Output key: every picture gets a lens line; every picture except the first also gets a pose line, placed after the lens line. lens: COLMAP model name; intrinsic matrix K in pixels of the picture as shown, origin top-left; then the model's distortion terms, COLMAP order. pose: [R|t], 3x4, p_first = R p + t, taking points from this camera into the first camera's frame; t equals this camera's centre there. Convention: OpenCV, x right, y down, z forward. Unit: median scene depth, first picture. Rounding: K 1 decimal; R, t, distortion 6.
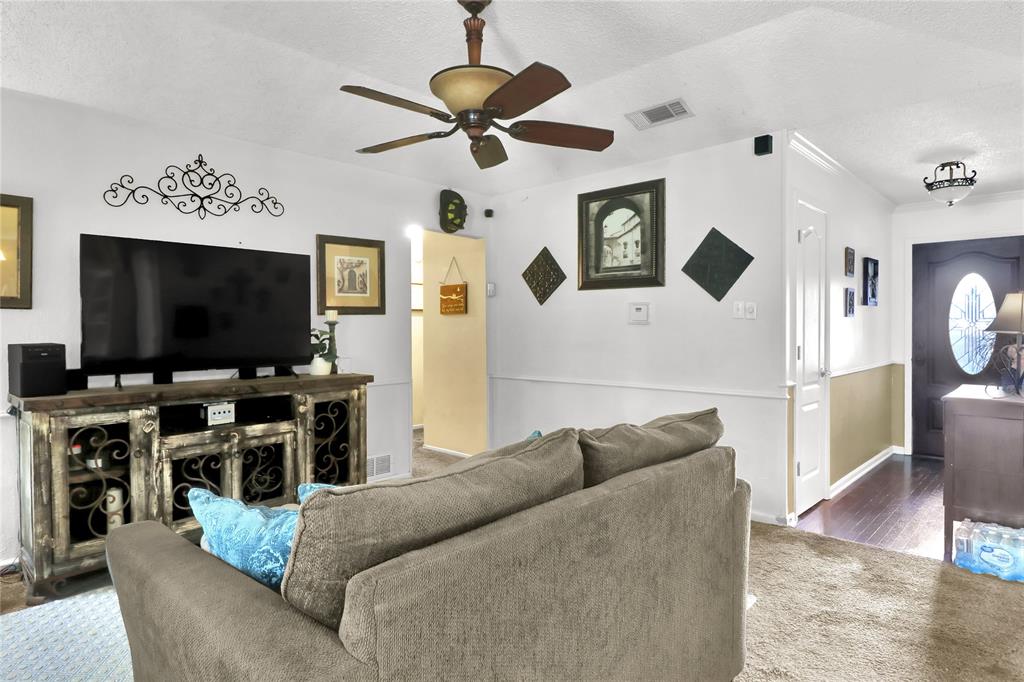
lens RADIAL K [[577.1, 0, 493.2], [0, 577.1, 332.3], [0, 0, 1]] dist [-0.003516, -0.002031]
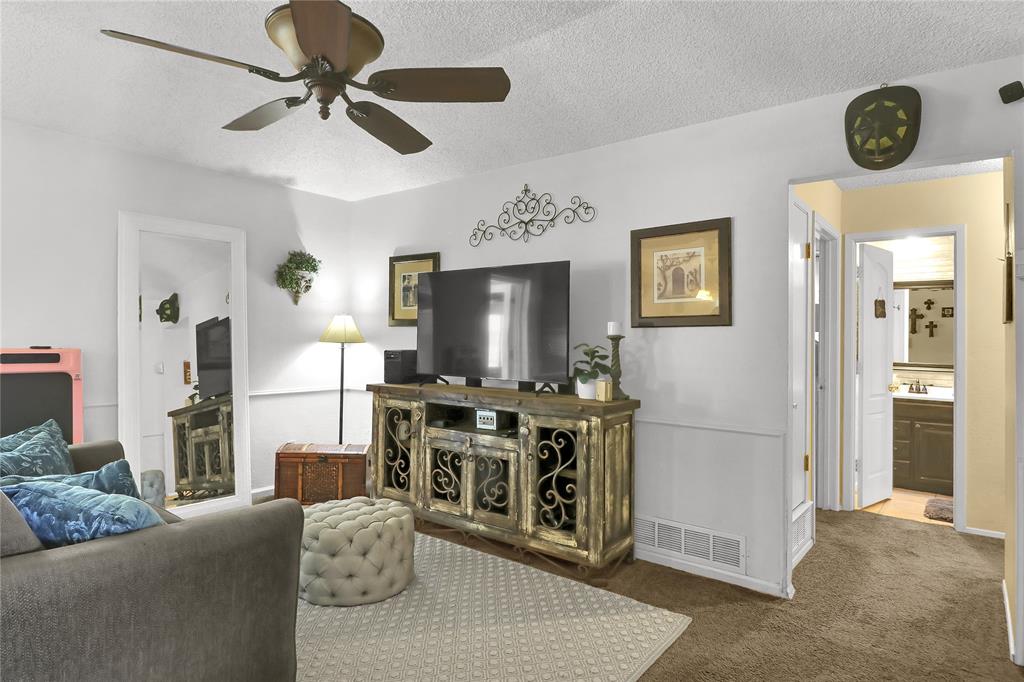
lens RADIAL K [[574.6, 0, 524.5], [0, 574.6, 324.2], [0, 0, 1]] dist [0.003922, 0.000049]
pose [[0.110292, -0.023862, -0.993613, 0.582093], [-0.026340, 0.999290, -0.026923, -0.010829], [0.993550, 0.029142, 0.109585, 0.888901]]
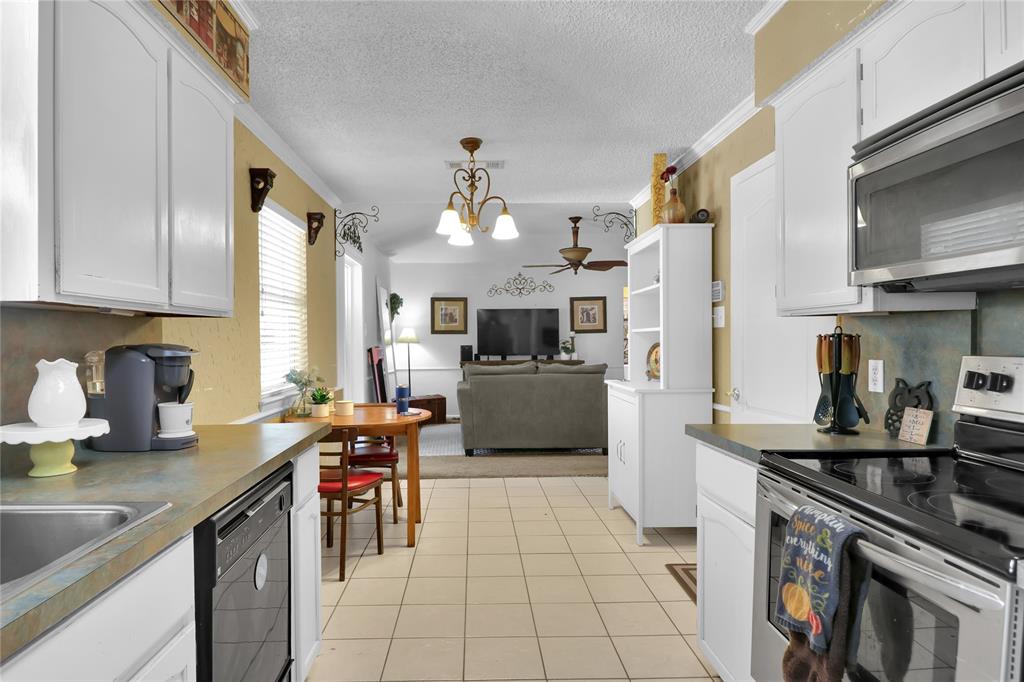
lens RADIAL K [[568.2, 0, 495.8], [0, 568.2, 336.0], [0, 0, 1]] dist [-0.003682, -0.002336]
pose [[0.725376, -0.013697, -0.688216, 1.151692], [0.000086, 0.999804, -0.019808, 0.025304], [0.688352, 0.014309, 0.725235, -0.901654]]
